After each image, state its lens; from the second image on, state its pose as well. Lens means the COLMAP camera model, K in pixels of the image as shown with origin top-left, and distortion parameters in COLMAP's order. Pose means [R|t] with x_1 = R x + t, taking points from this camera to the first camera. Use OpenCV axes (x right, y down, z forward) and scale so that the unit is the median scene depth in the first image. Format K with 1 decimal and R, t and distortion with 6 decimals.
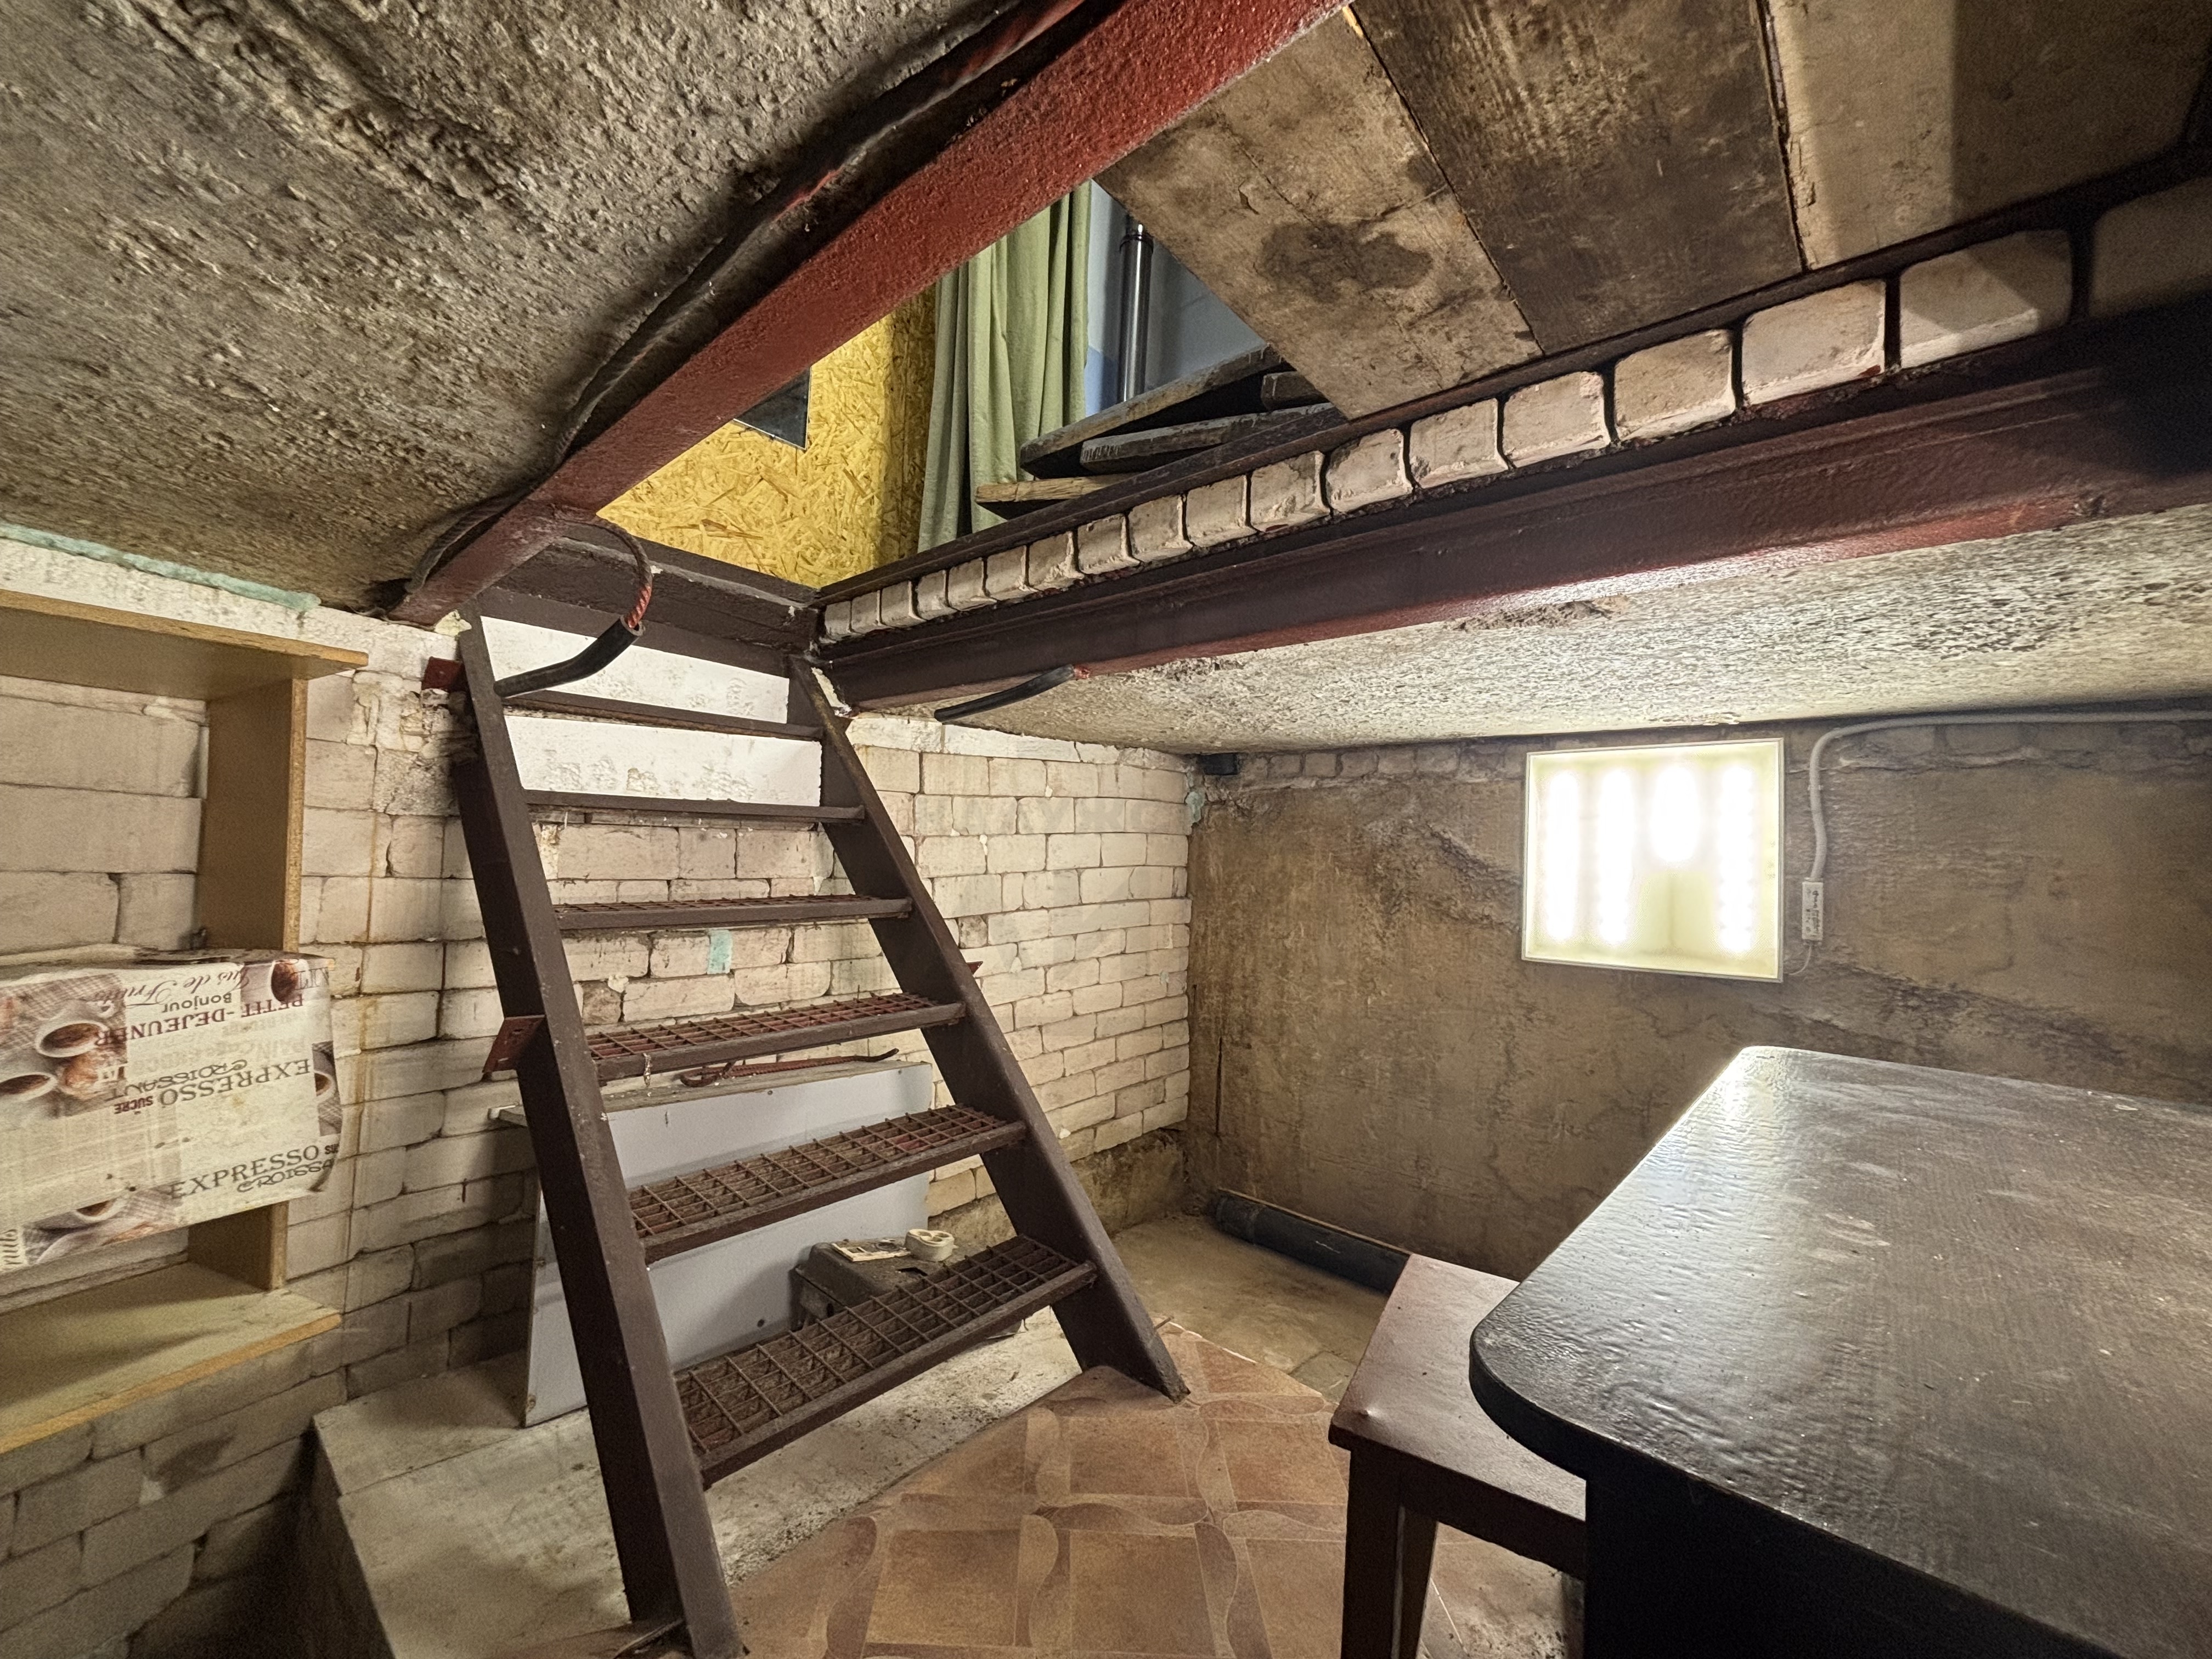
lens RADIAL K [[886.8, 0, 1101.1], [0, 886.8, 831.1], [0, 0, 1]] dist [-0.000702, -0.000042]
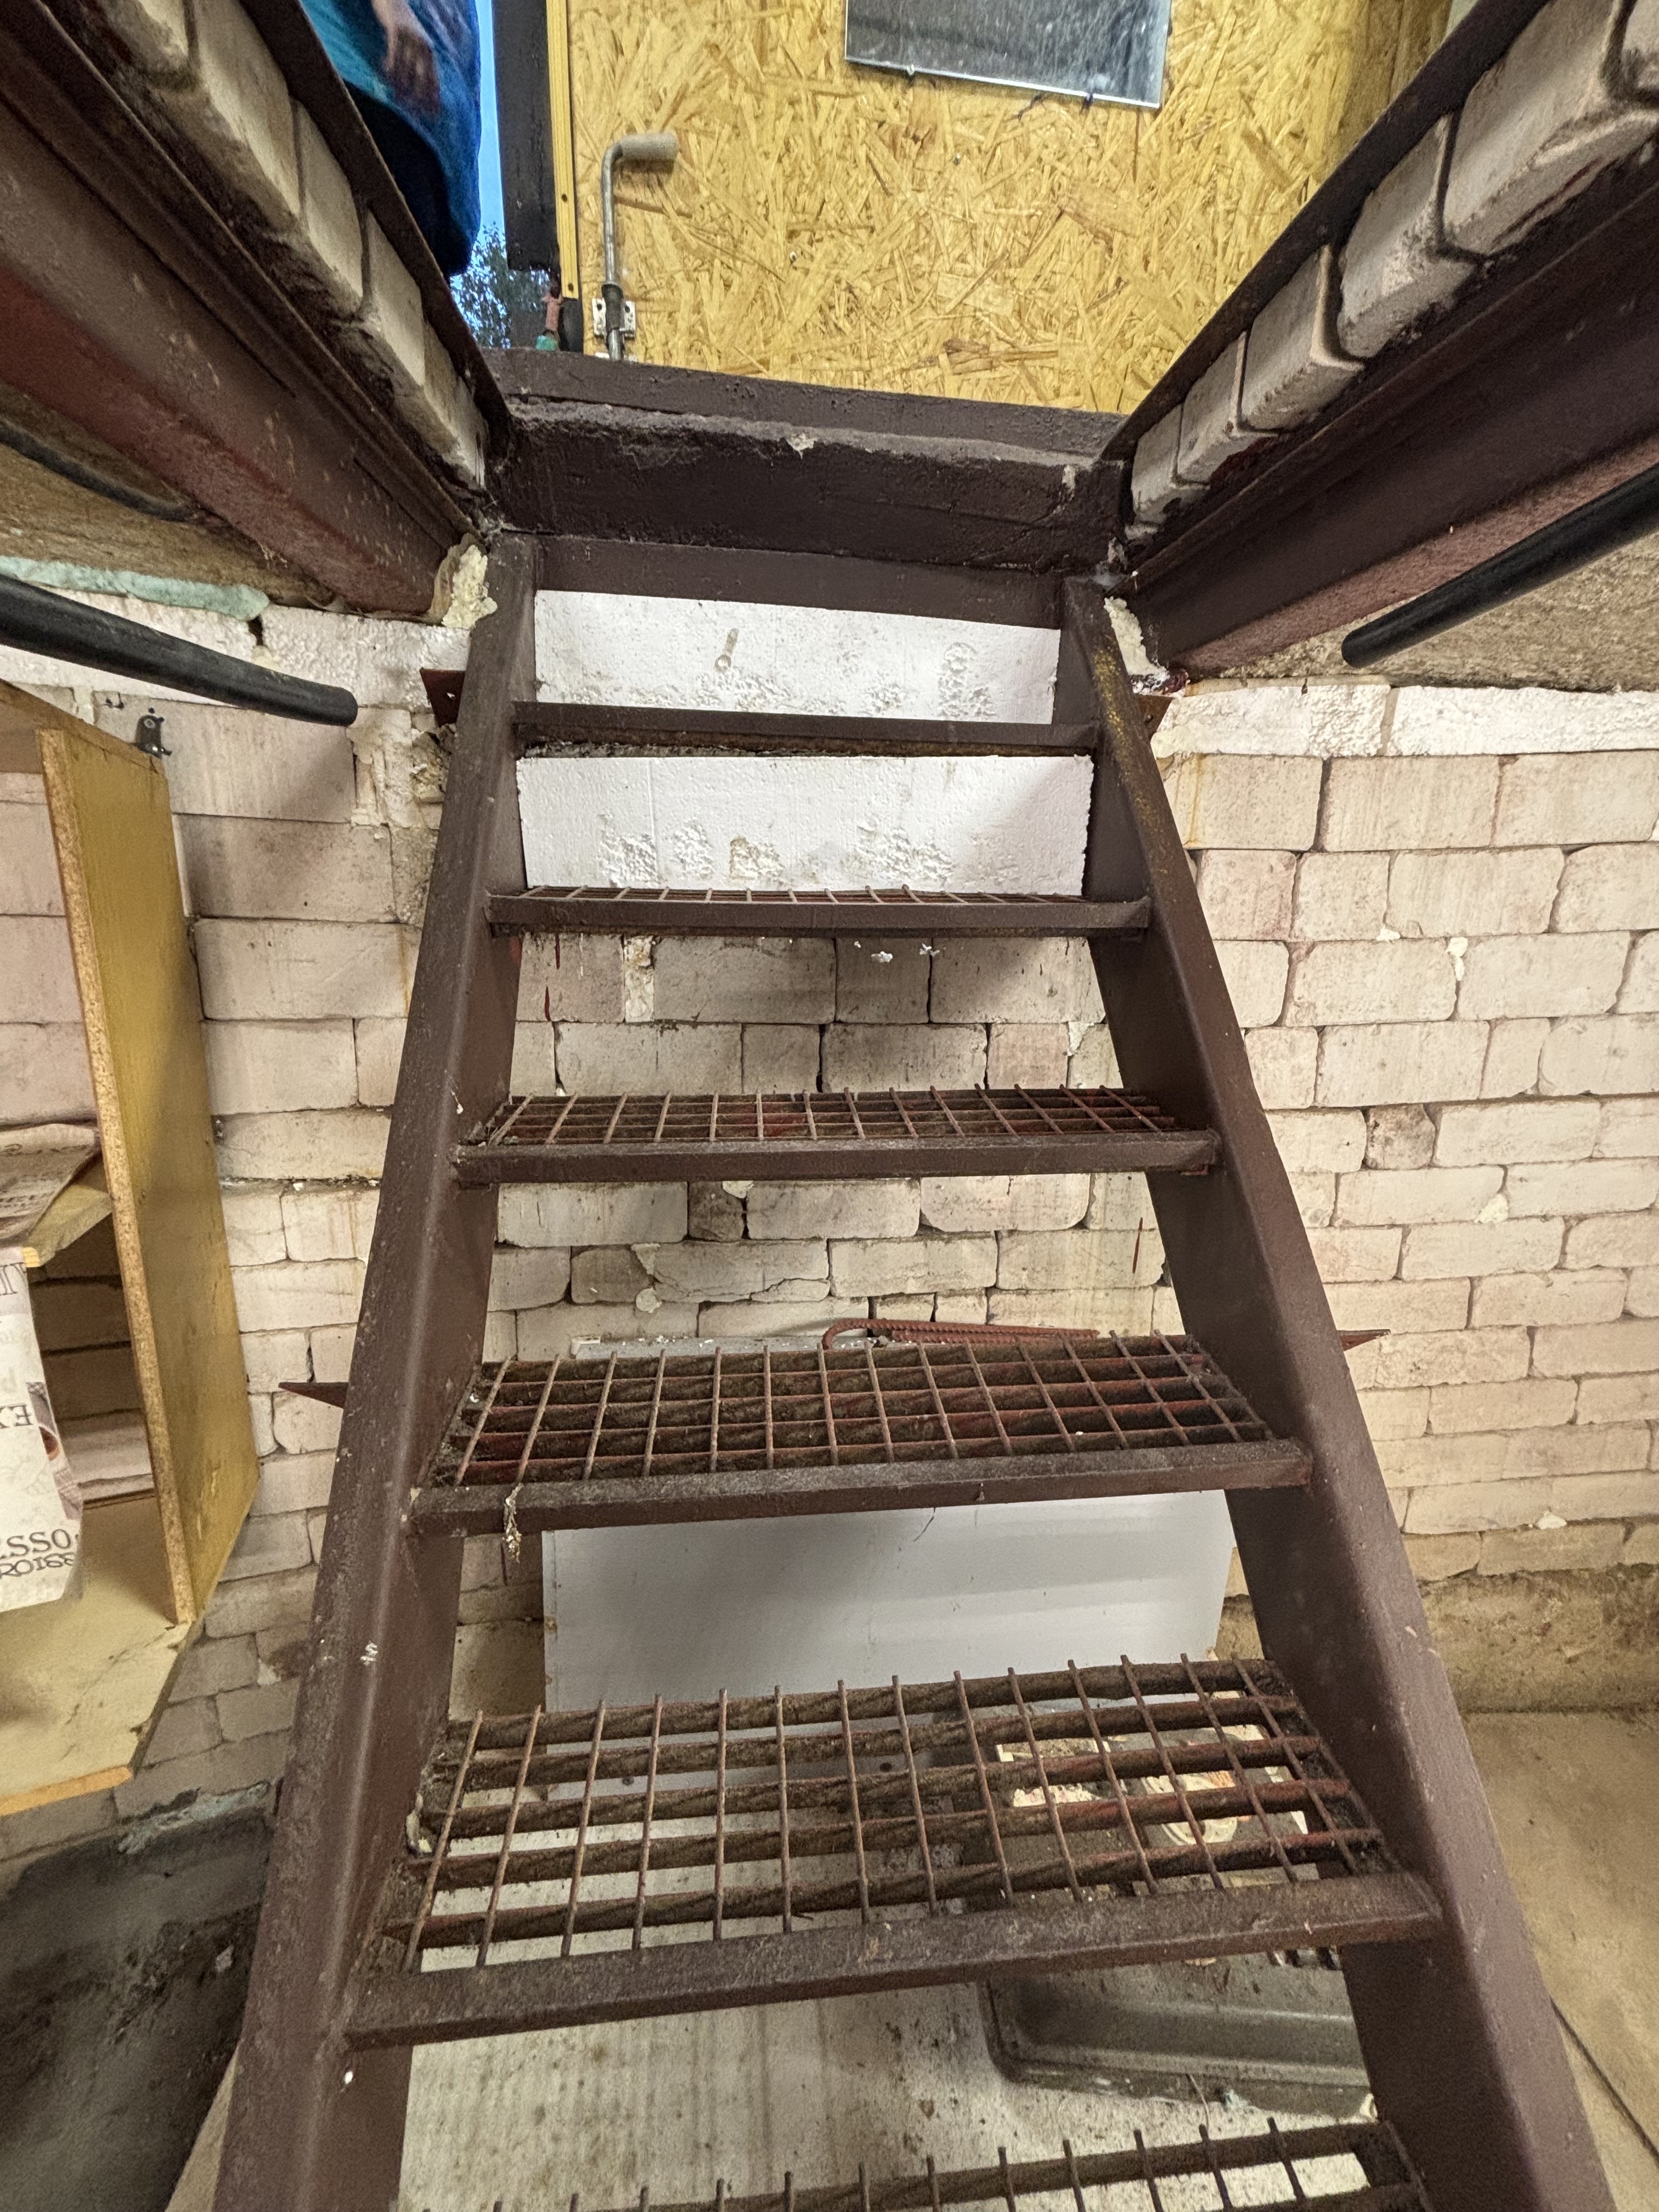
lens RADIAL K [[893.1, 0, 823.5], [0, 893.1, 1114.2], [0, 0, 1]] dist [-0.001966, 0.003343]
pose [[0.736722, 0.169431, -0.654625, -0.067811], [0.017961, 0.962855, 0.269421, -0.045613], [0.675957, -0.210246, 0.706313, 0.510166]]
